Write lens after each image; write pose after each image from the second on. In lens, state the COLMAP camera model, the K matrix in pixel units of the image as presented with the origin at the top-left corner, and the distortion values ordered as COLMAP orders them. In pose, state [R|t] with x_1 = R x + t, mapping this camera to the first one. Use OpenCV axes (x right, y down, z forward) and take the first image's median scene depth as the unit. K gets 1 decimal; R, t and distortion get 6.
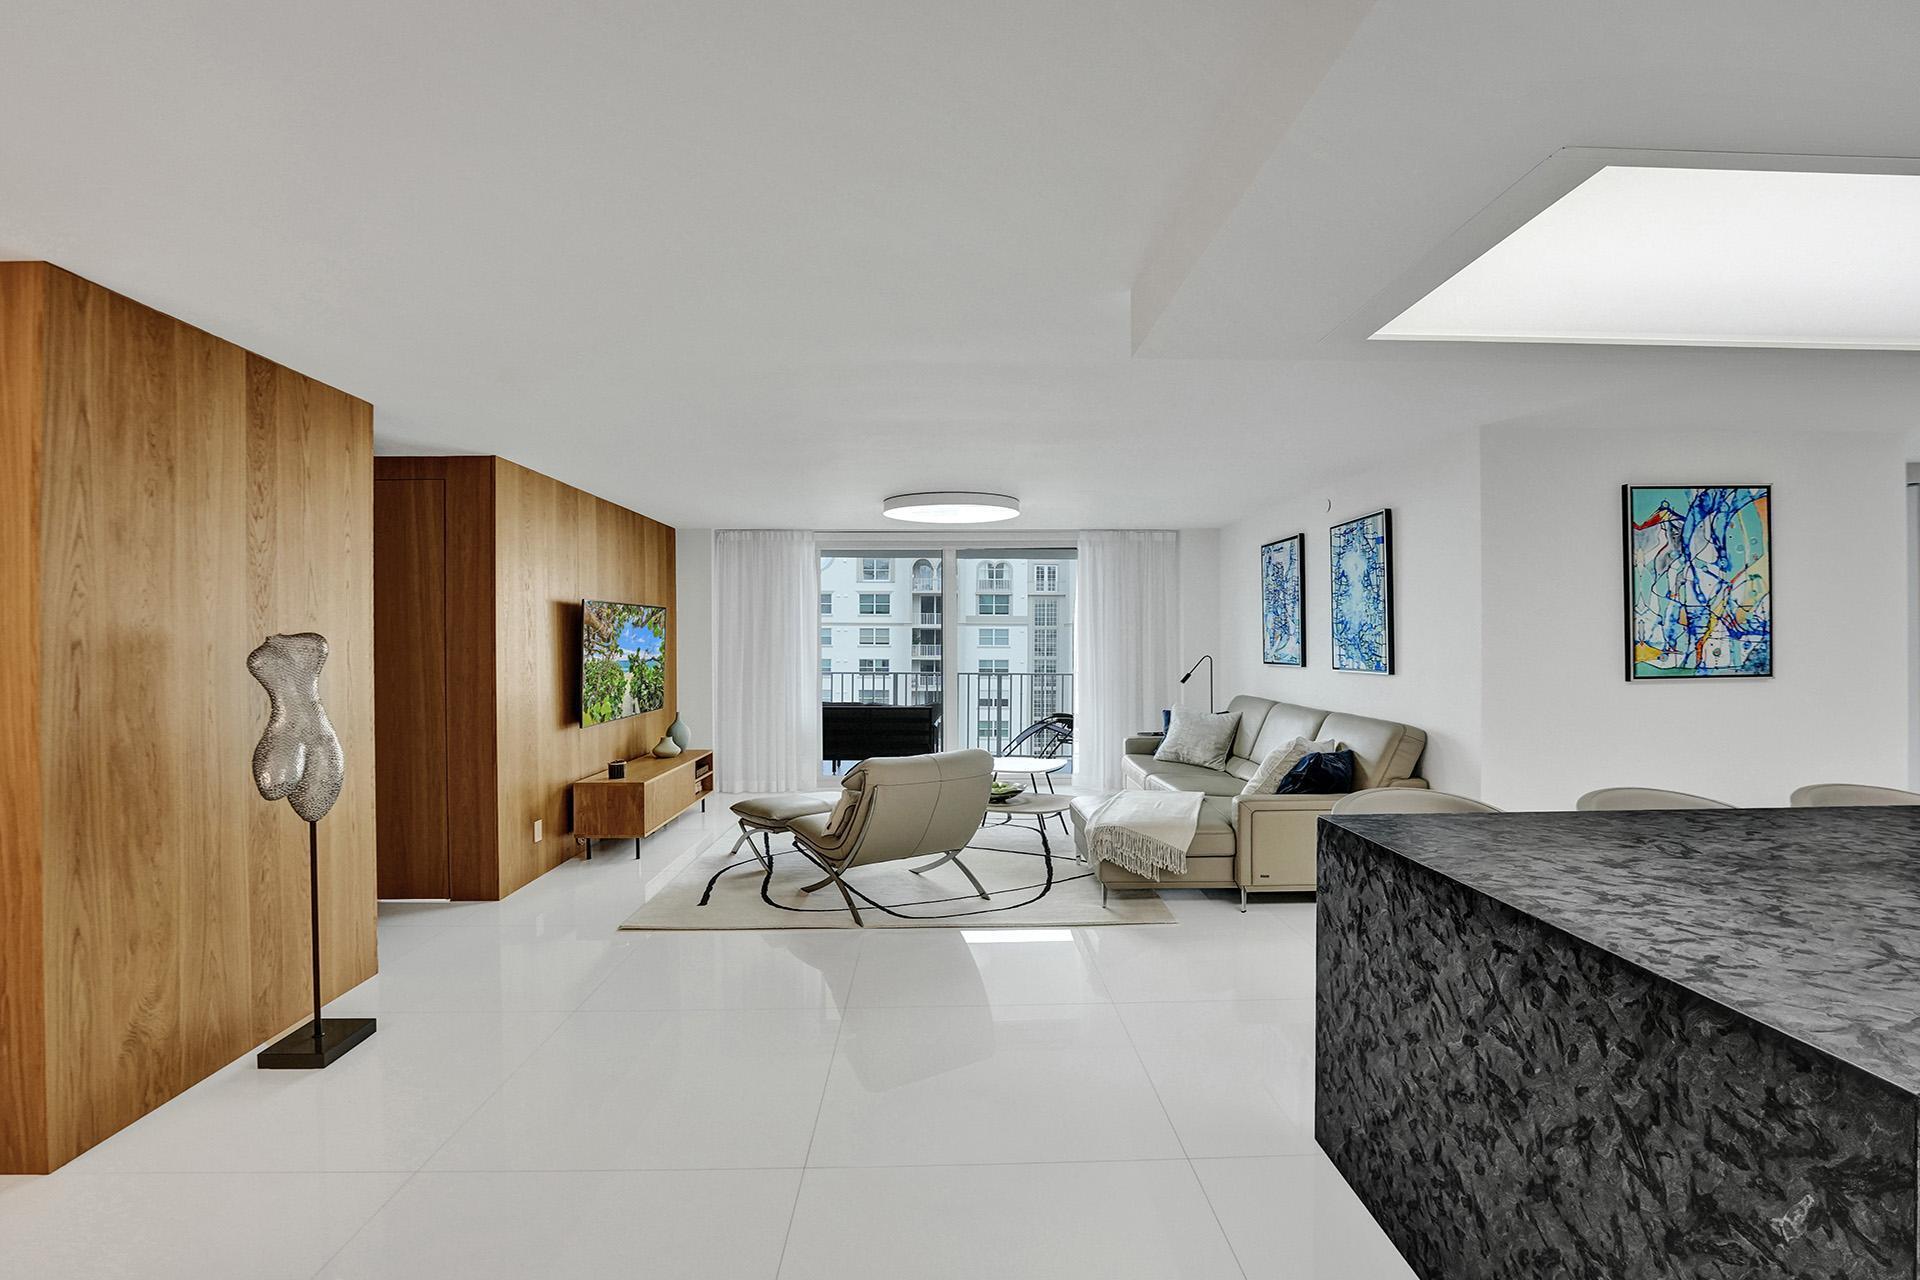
lens RADIAL K [[888.2, 0, 956.3], [0, 888.2, 648.5], [0, 0, 1]] dist [-0.004405, 0.001039]
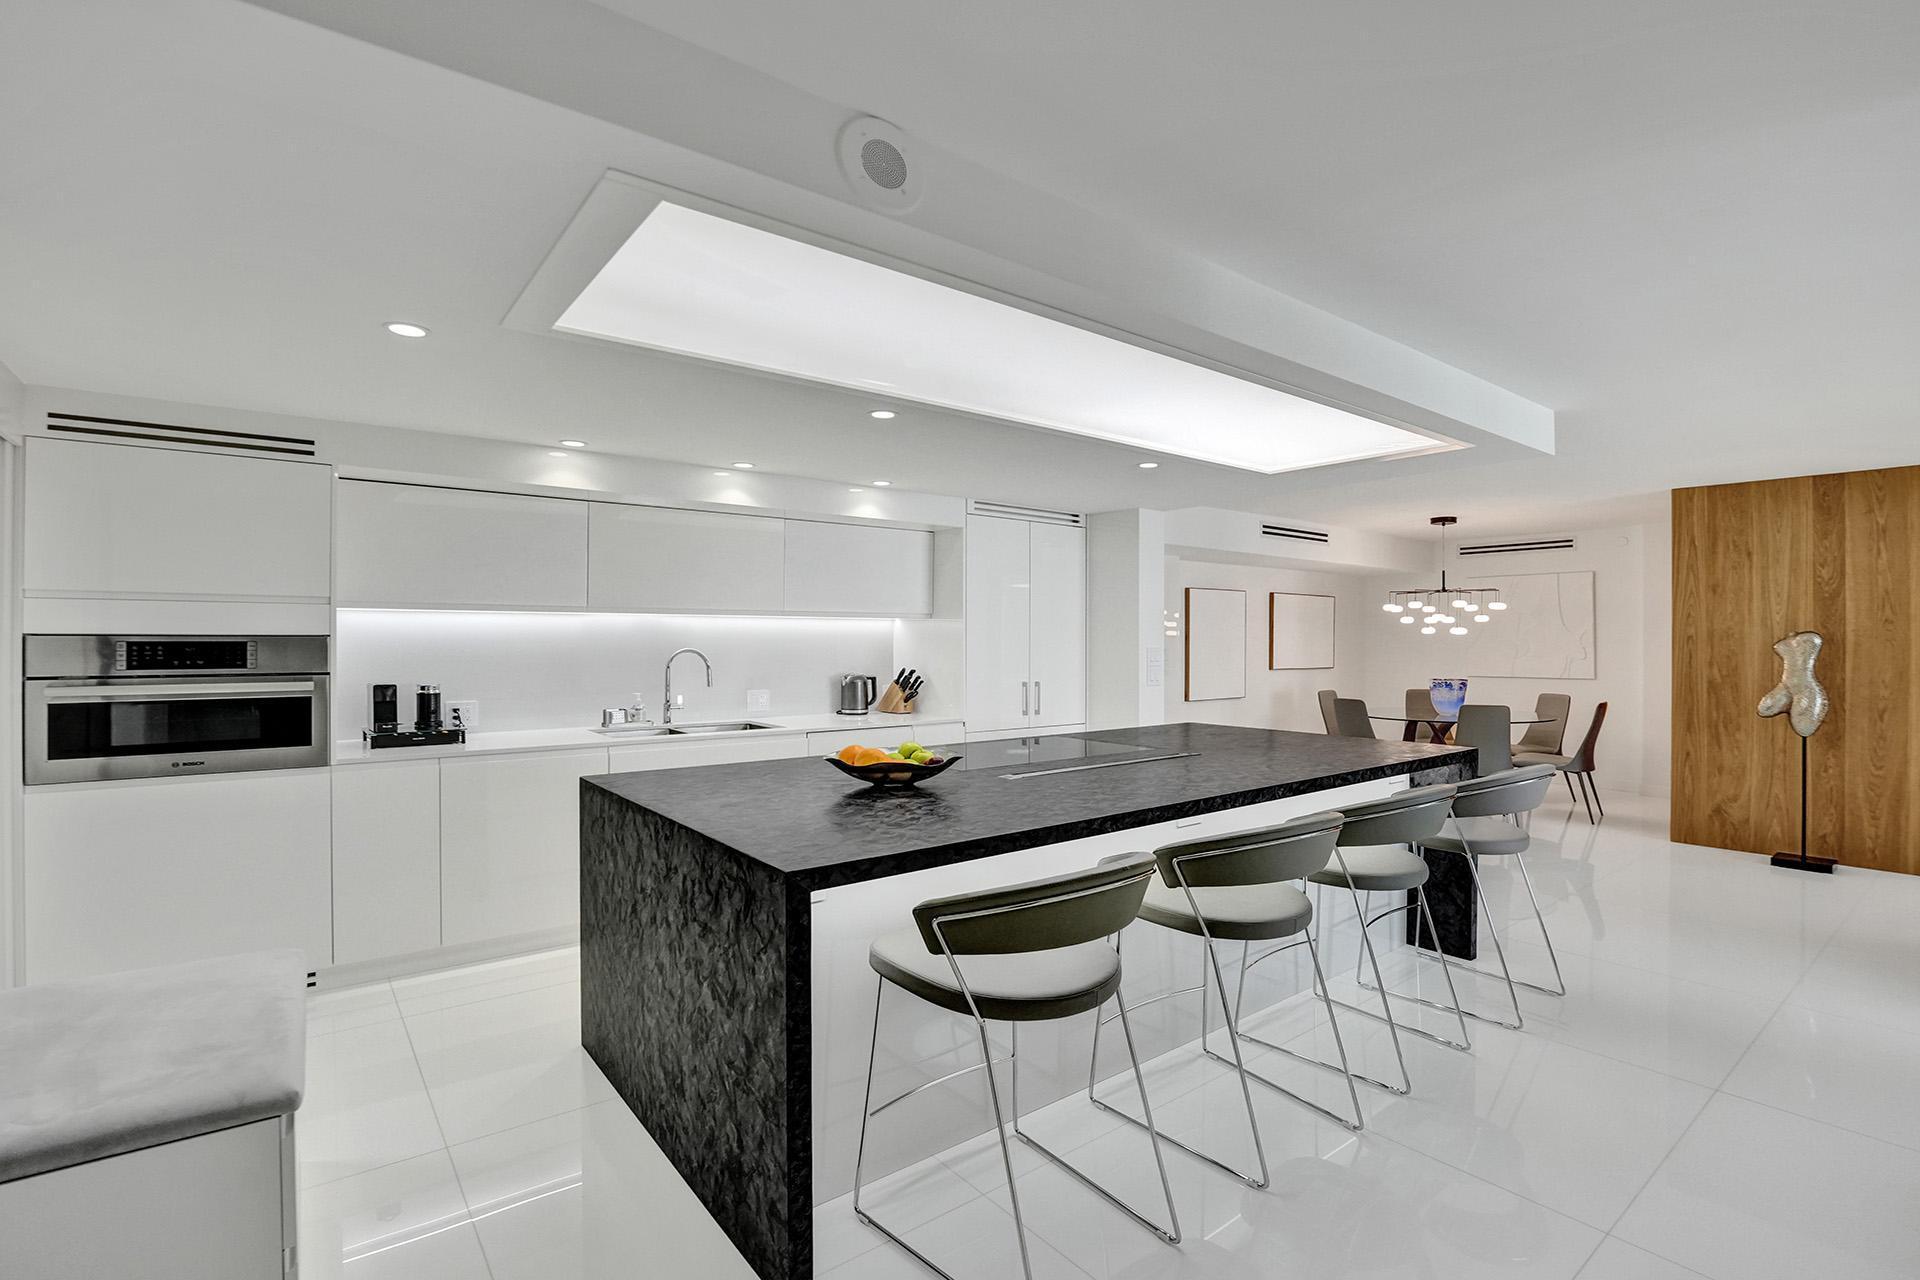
lens RADIAL K [[888.2, 0, 957.5], [0, 888.2, 644.3], [0, 0, 1]] dist [-0.004405, 0.001039]
pose [[-0.803819, 0.007197, -0.594831, 1.971429], [-0.002720, 0.999872, 0.015773, -0.017581], [0.594868, 0.014296, -0.803696, 1.646560]]
